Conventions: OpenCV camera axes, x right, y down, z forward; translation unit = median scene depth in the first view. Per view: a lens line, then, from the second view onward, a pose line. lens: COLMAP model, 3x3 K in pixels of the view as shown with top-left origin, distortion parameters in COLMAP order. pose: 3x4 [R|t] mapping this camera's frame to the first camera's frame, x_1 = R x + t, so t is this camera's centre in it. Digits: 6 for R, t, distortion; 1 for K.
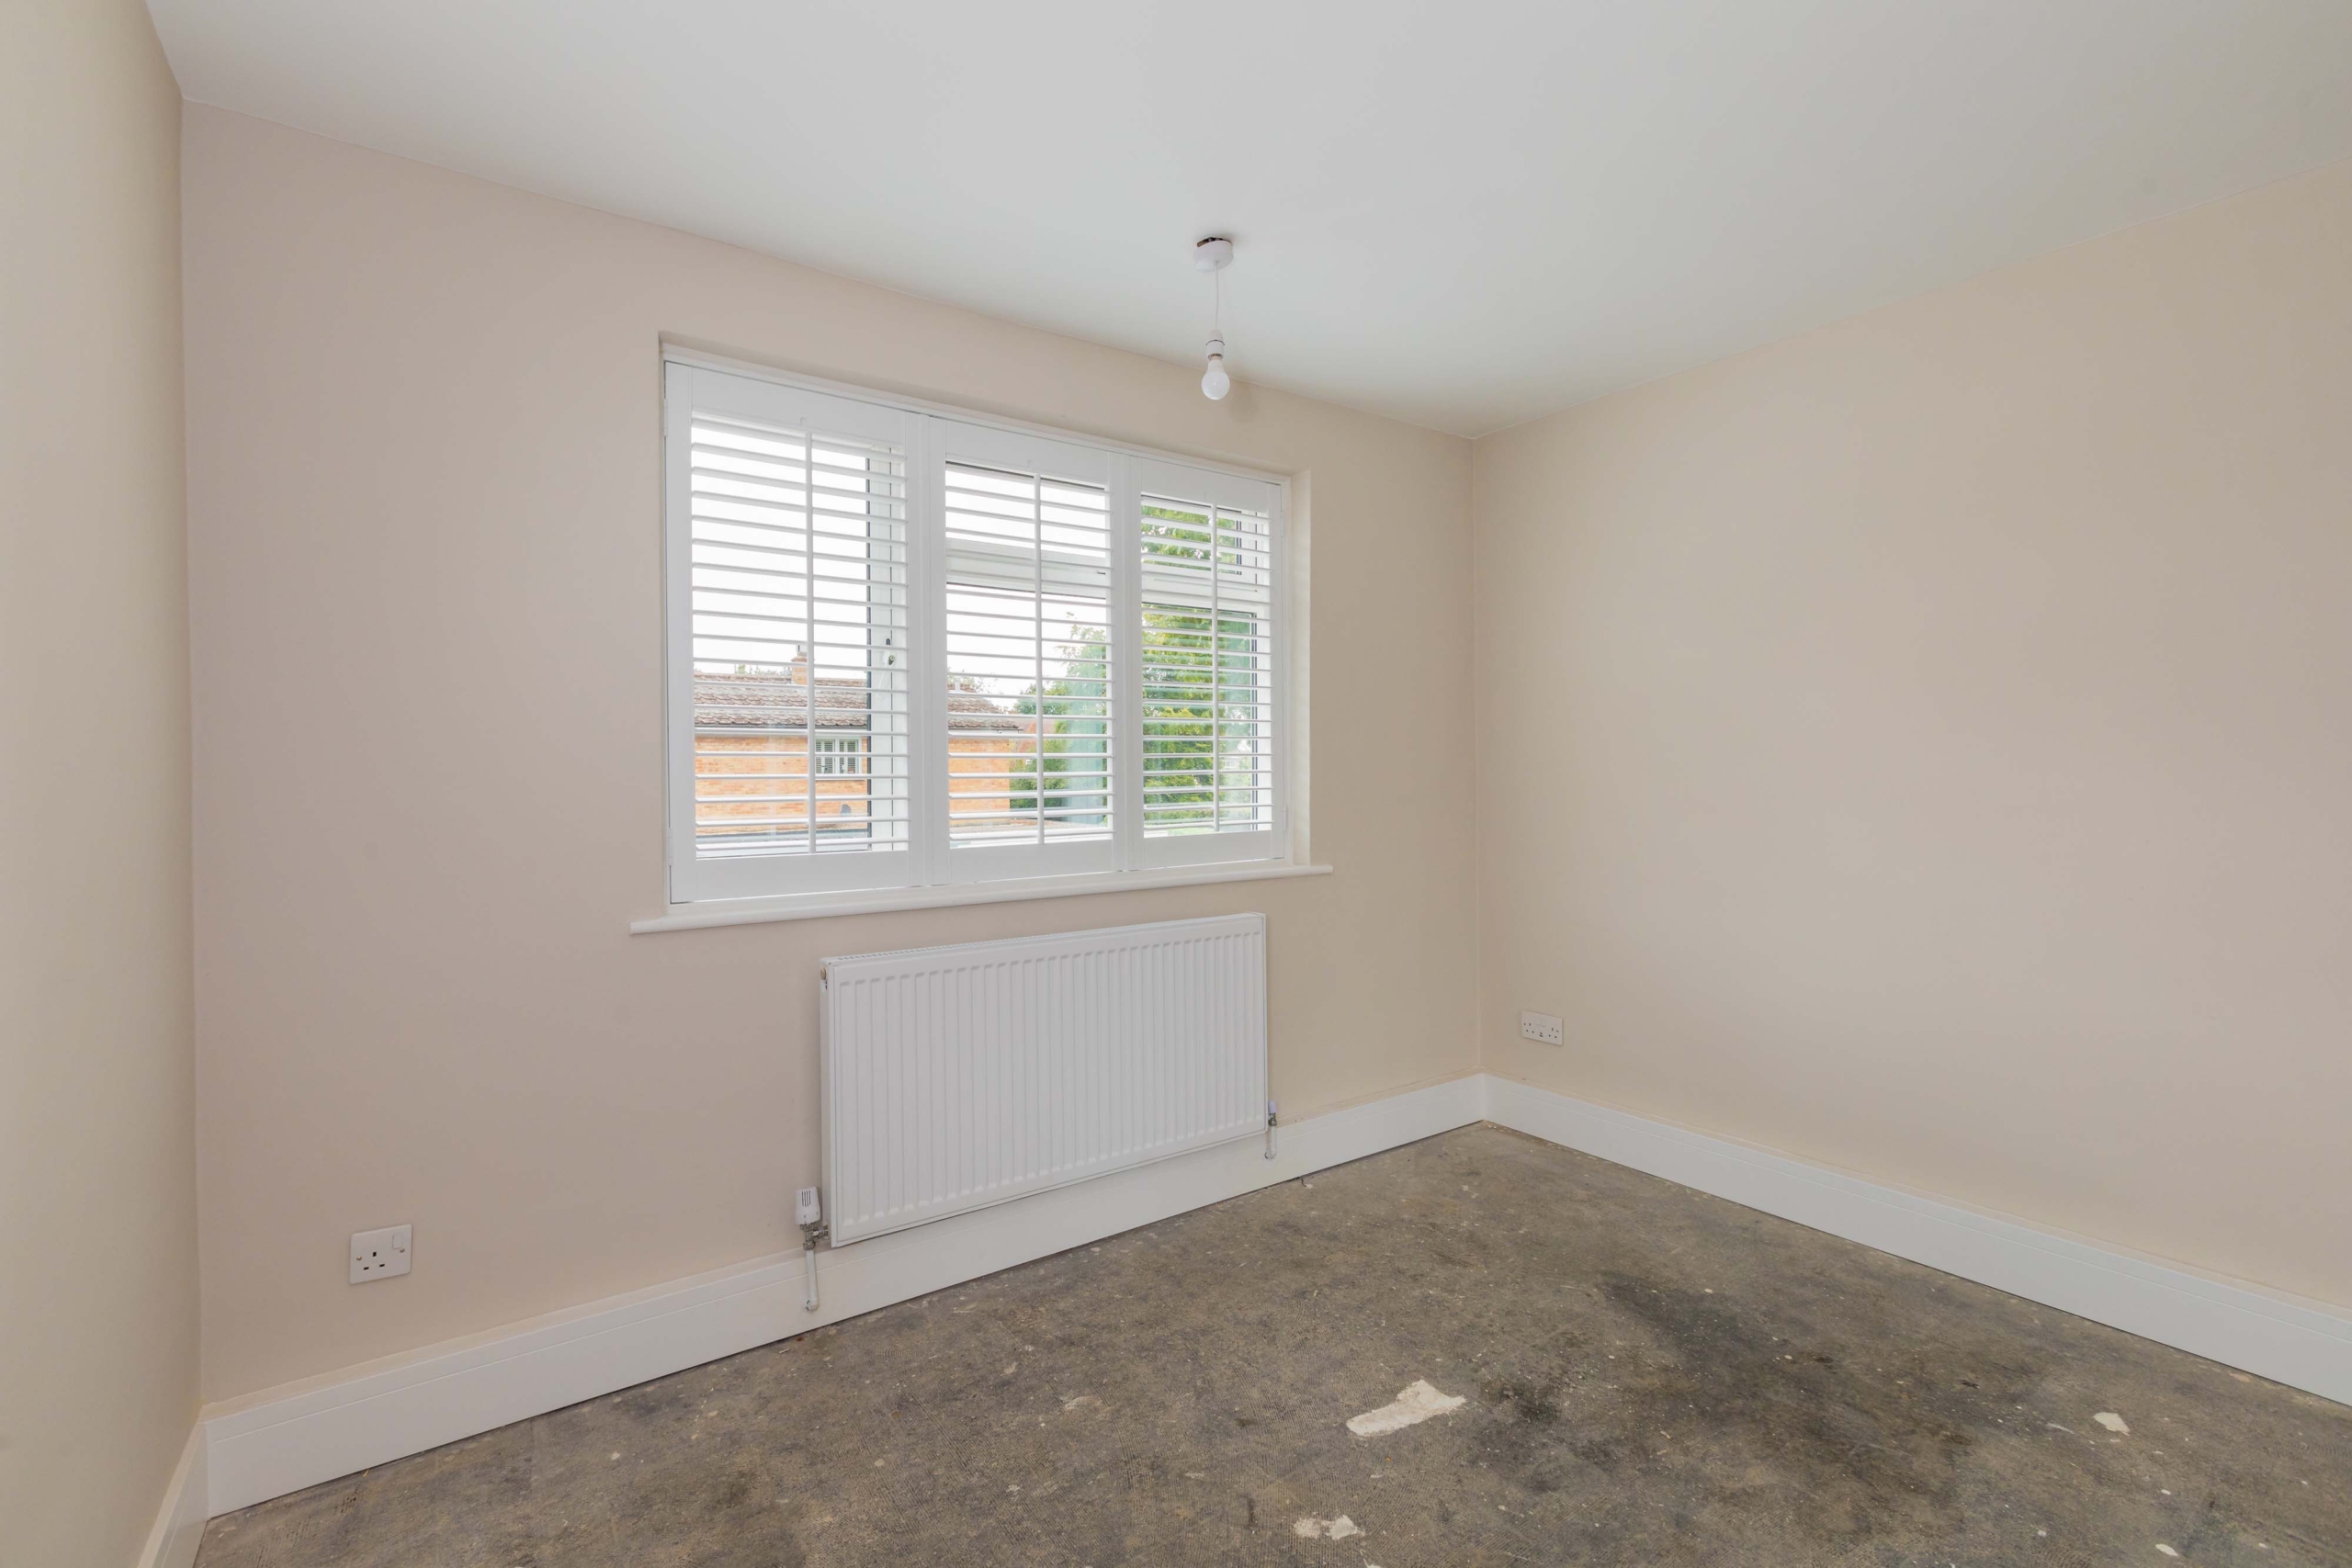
lens RADIAL K [[1073.5, 0, 1173.2], [0, 1073.5, 742.5], [0, 0, 1]] dist [0.001376, -0.000299]
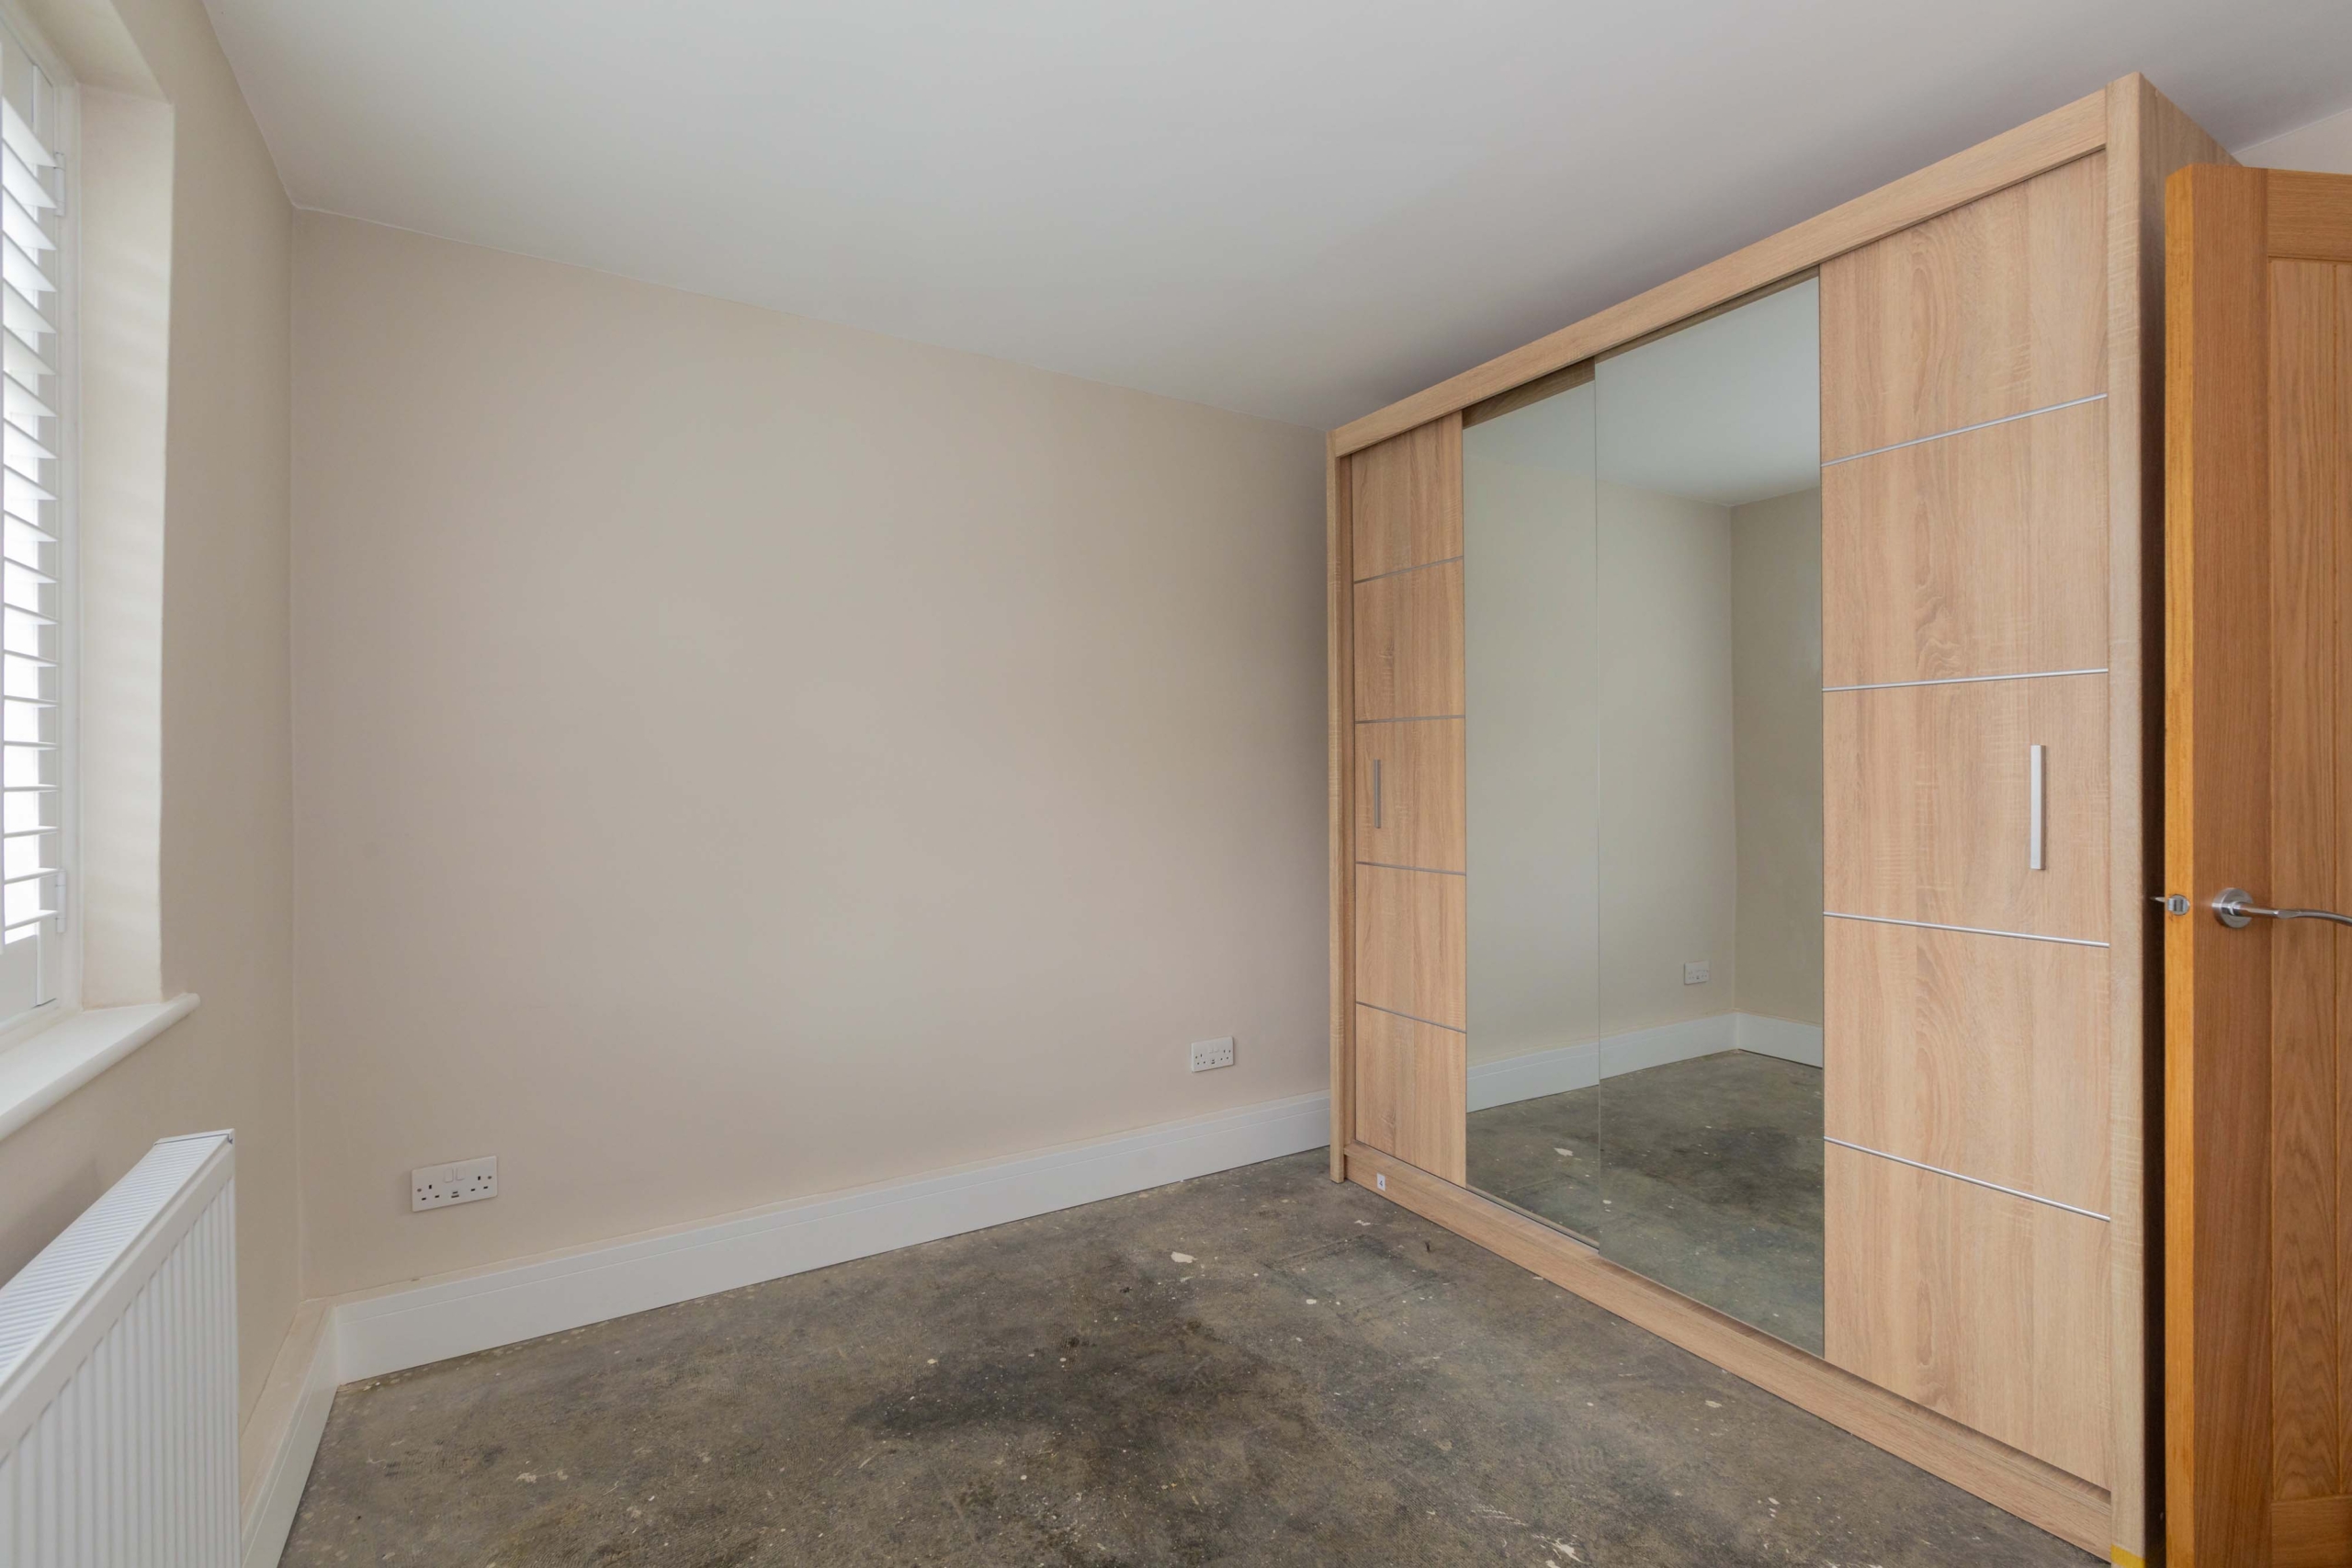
lens RADIAL K [[1027.4, 0, 1165.1], [0, 1027.4, 776.0], [0, 0, 1]] dist [0.001909, -0.000609]
pose [[0.057494, 0.010385, 0.998292, -0.390221], [-0.021853, 0.999719, -0.009142, 0.023936], [-0.998107, -0.021290, 0.057704, 0.833227]]
